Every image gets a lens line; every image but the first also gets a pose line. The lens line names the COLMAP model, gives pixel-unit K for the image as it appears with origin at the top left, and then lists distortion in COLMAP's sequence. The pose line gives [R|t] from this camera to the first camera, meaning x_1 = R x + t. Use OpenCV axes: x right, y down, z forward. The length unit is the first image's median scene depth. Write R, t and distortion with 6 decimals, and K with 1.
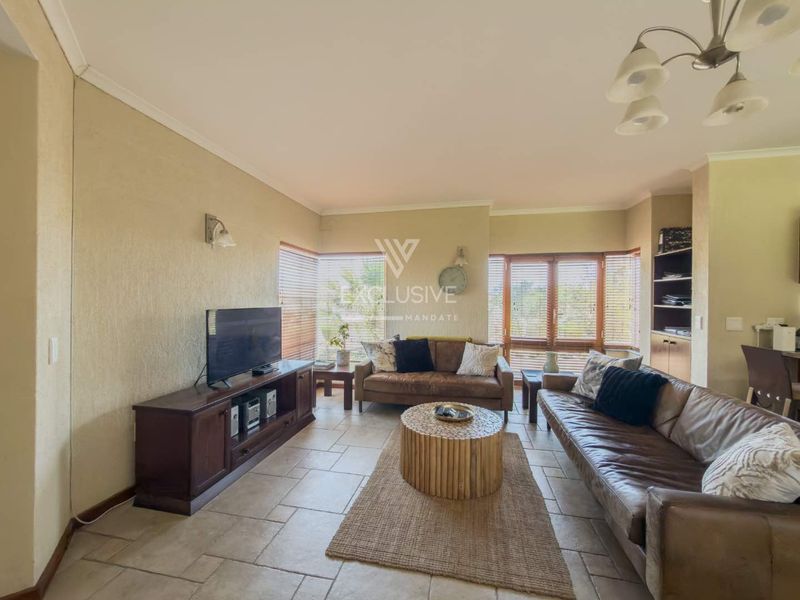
lens RADIAL K [[319.8, 0, 396.0], [0, 319.8, 296.6], [0, 0, 1]] dist [0.002764, 0.000451]
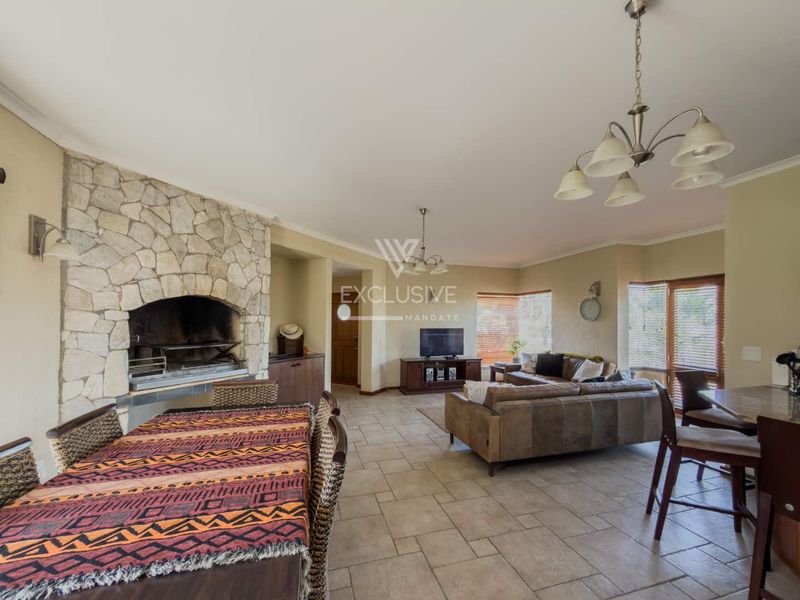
lens RADIAL K [[319.8, 0, 409.3], [0, 319.8, 322.2], [0, 0, 1]] dist [0.002764, 0.000451]
pose [[0.503117, 0.000510, -0.864218, 0.971497], [0.004620, 0.999984, 0.003280, -0.010498], [0.864206, -0.005643, 0.503106, -0.239586]]
